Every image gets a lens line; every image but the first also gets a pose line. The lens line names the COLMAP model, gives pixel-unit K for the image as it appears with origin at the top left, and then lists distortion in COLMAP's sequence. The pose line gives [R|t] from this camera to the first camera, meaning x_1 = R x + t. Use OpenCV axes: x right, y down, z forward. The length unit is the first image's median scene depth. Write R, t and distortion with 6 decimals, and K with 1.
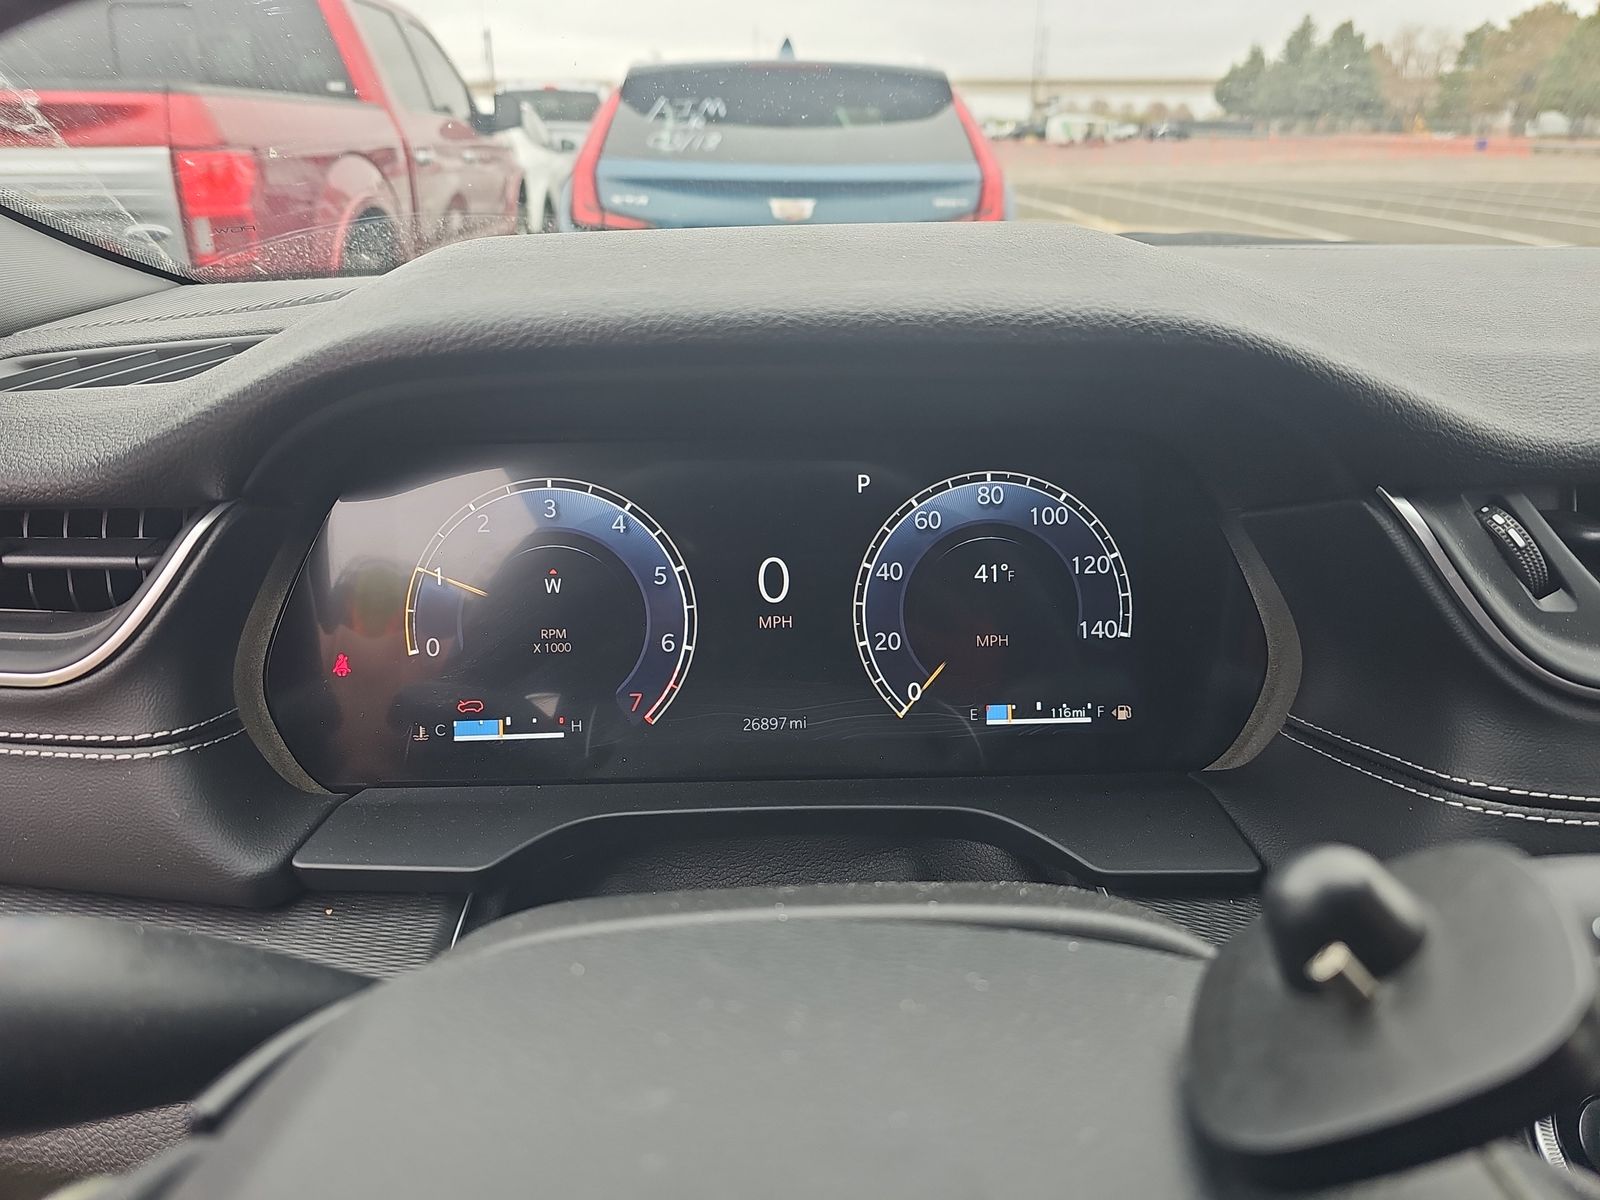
lens RADIAL K [[1079.1, 0, 800.6], [0, 1079.1, 589.2], [0, 0, 1]] dist [0.074758, -0.071742]
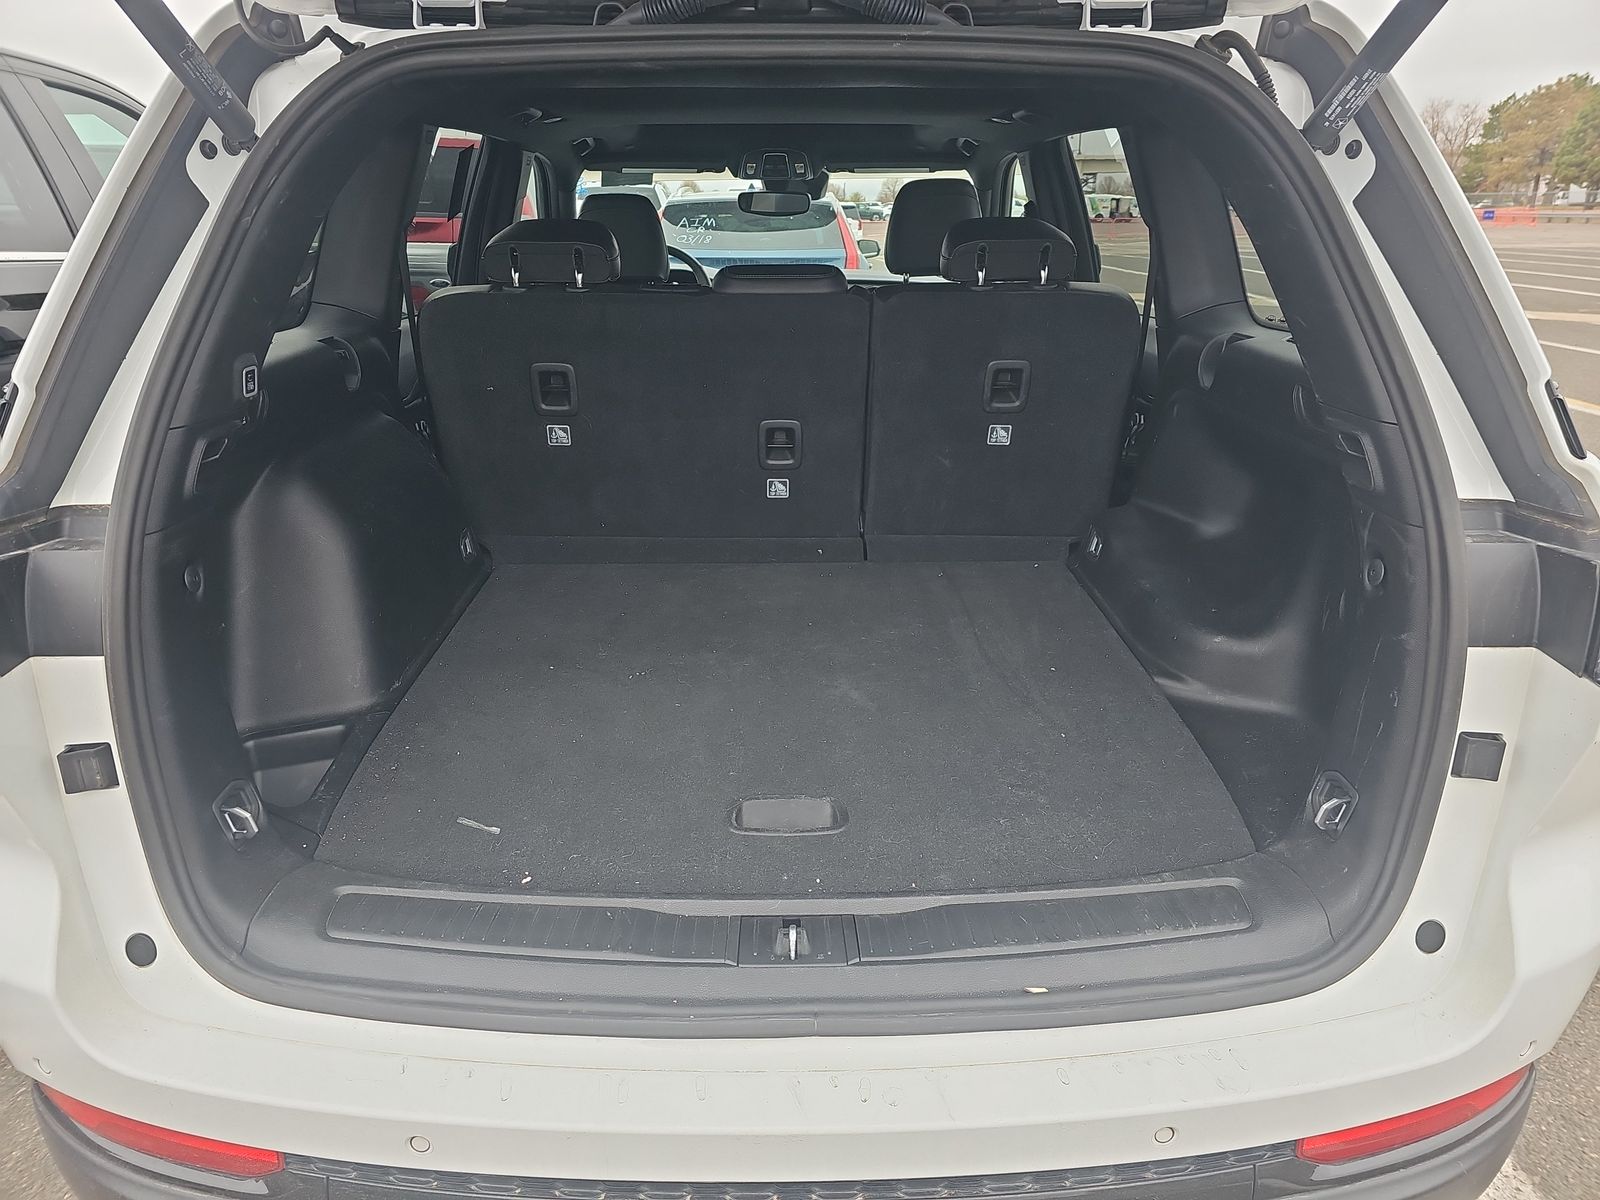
lens RADIAL K [[1079.1, 0, 800.6], [0, 1079.1, 589.2], [0, 0, 1]] dist [0.074758, -0.071742]
pose [[0.999186, 0.000437, -0.040336, 0.160860], [-0.002937, 0.998075, -0.061948, 0.333906], [0.040232, 0.062016, 0.997264, -0.891088]]
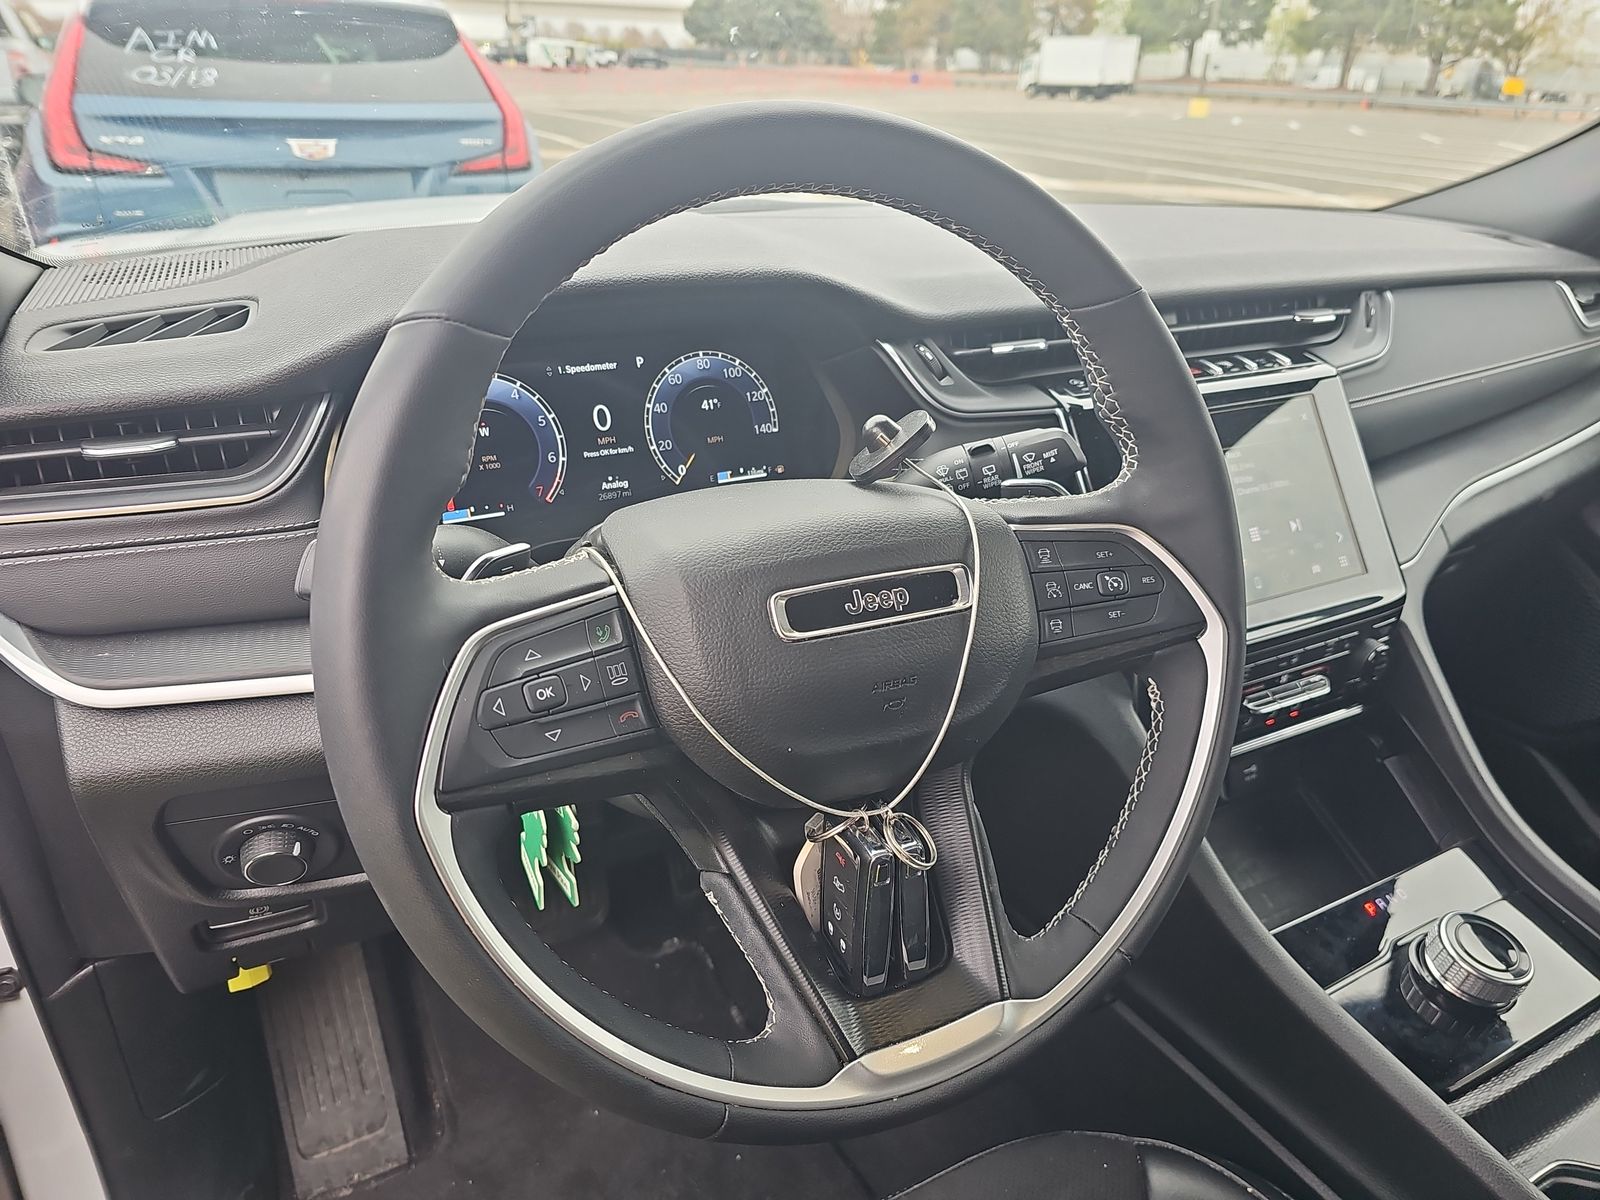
lens RADIAL K [[1063.2, 0, 800.0], [0, 1063.2, 600.0], [0, 0, 1]] dist [0.130557, -0.122864]
pose [[0.910404, -0.167046, 0.378496, -0.050376], [0.141231, 0.985390, 0.095186, 0.018745], [-0.388867, -0.033202, 0.920696, -0.092288]]
